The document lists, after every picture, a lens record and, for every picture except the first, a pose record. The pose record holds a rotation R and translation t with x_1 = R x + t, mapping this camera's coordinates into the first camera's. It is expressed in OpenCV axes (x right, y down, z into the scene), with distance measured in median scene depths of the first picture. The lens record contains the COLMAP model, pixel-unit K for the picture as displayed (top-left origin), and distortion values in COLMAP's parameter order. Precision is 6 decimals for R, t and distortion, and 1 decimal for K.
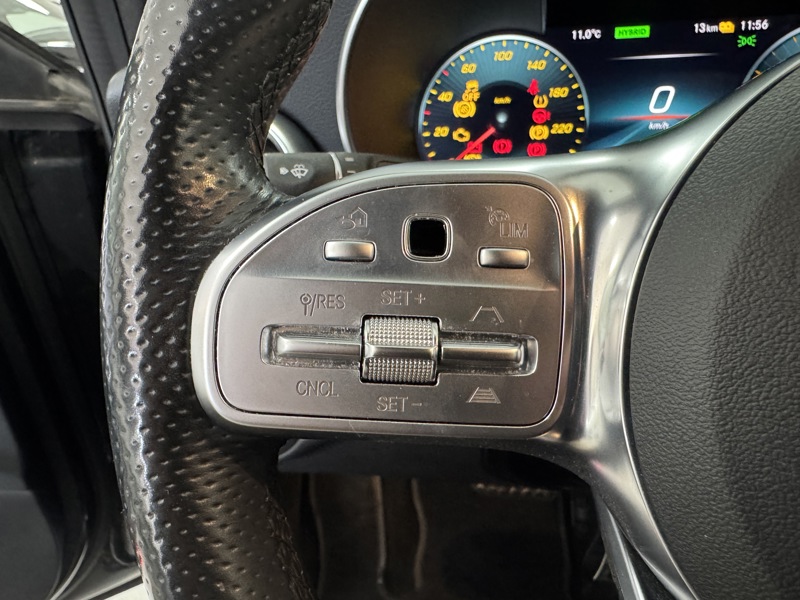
lens RADIAL K [[564.1, 0, 395.9], [0, 564.1, 302.4], [0, 0, 1]] dist [0.025053, -0.035314]
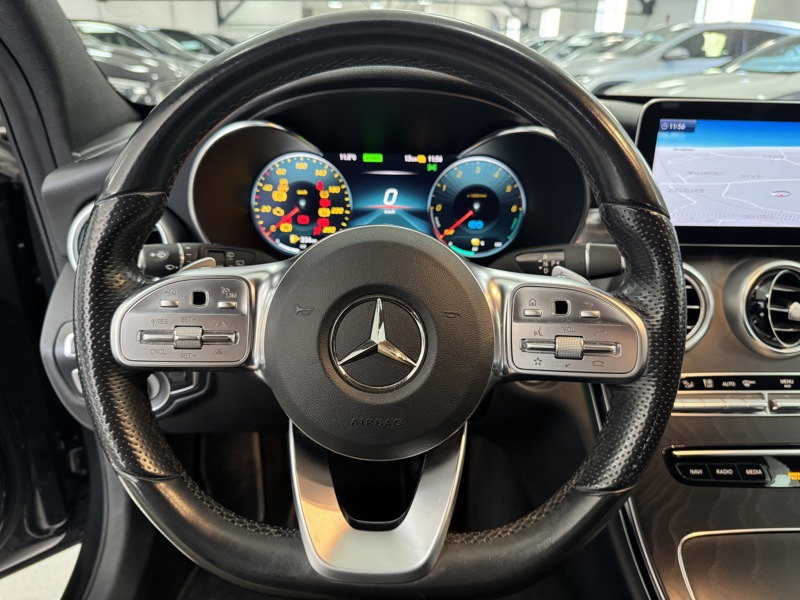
lens RADIAL K [[564.1, 0, 408.6], [0, 564.1, 305.3], [0, 0, 1]] dist [0.025053, -0.035314]
pose [[0.984290, -0.017927, 0.175646, 0.212268], [0.019024, 0.999809, -0.004568, -0.016374], [-0.175530, 0.007838, 0.984443, -0.714904]]
